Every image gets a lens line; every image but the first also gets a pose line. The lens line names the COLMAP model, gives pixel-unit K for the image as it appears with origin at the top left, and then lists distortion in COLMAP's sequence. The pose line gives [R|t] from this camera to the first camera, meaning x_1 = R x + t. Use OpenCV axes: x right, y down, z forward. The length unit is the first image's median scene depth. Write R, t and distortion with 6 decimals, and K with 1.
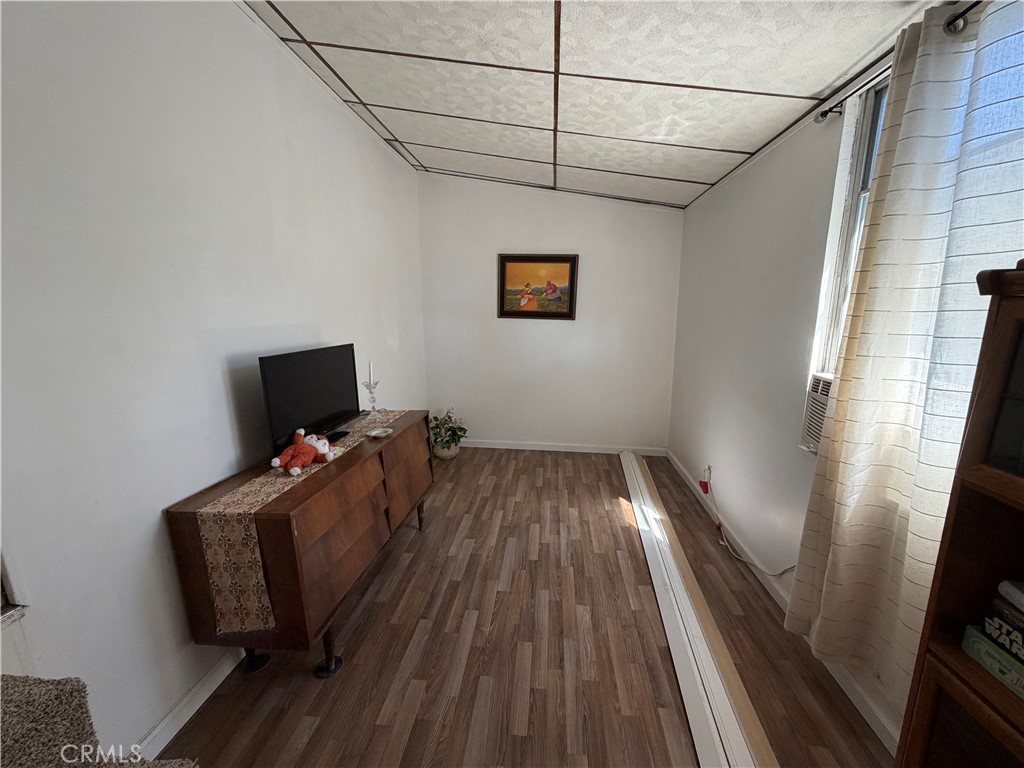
lens RADIAL K [[408.3, 0, 513.7], [0, 408.3, 388.3], [0, 0, 1]] dist [0.002588, -0.000467]
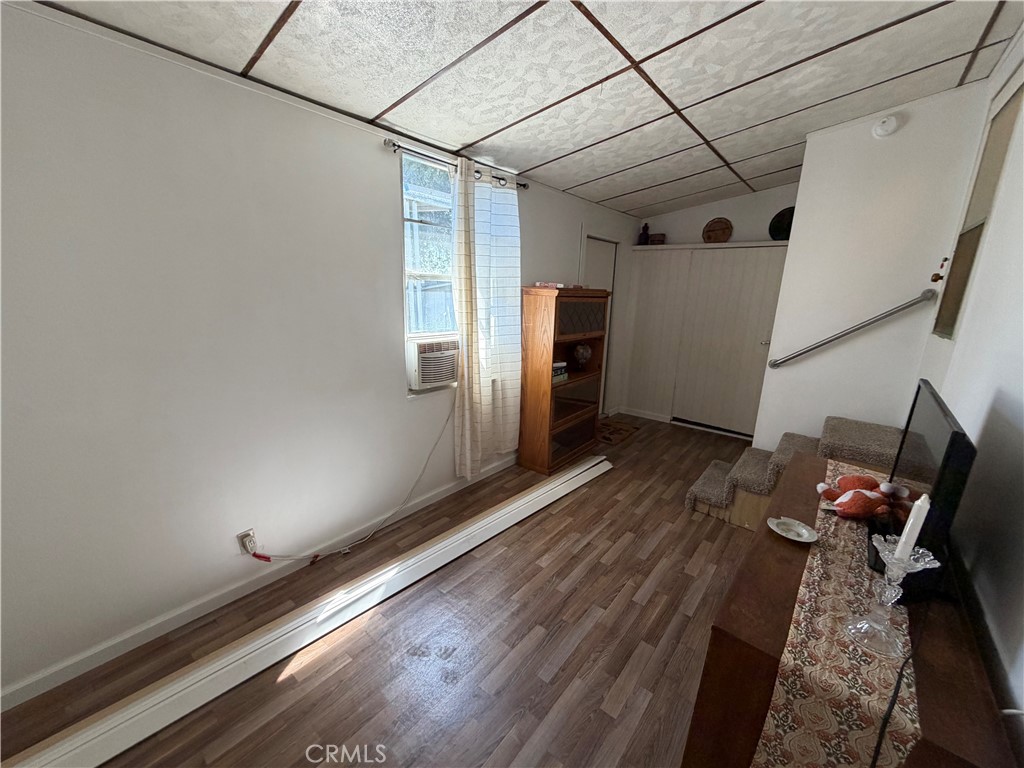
lens RADIAL K [[408.3, 0, 512.0], [0, 408.3, 384.2], [0, 0, 1]] dist [0.002588, -0.000467]
pose [[-0.832411, -0.150705, 0.533273, -0.297701], [0.076216, 0.922031, 0.379539, -0.370584], [-0.548893, 0.356576, -0.756023, 1.731935]]
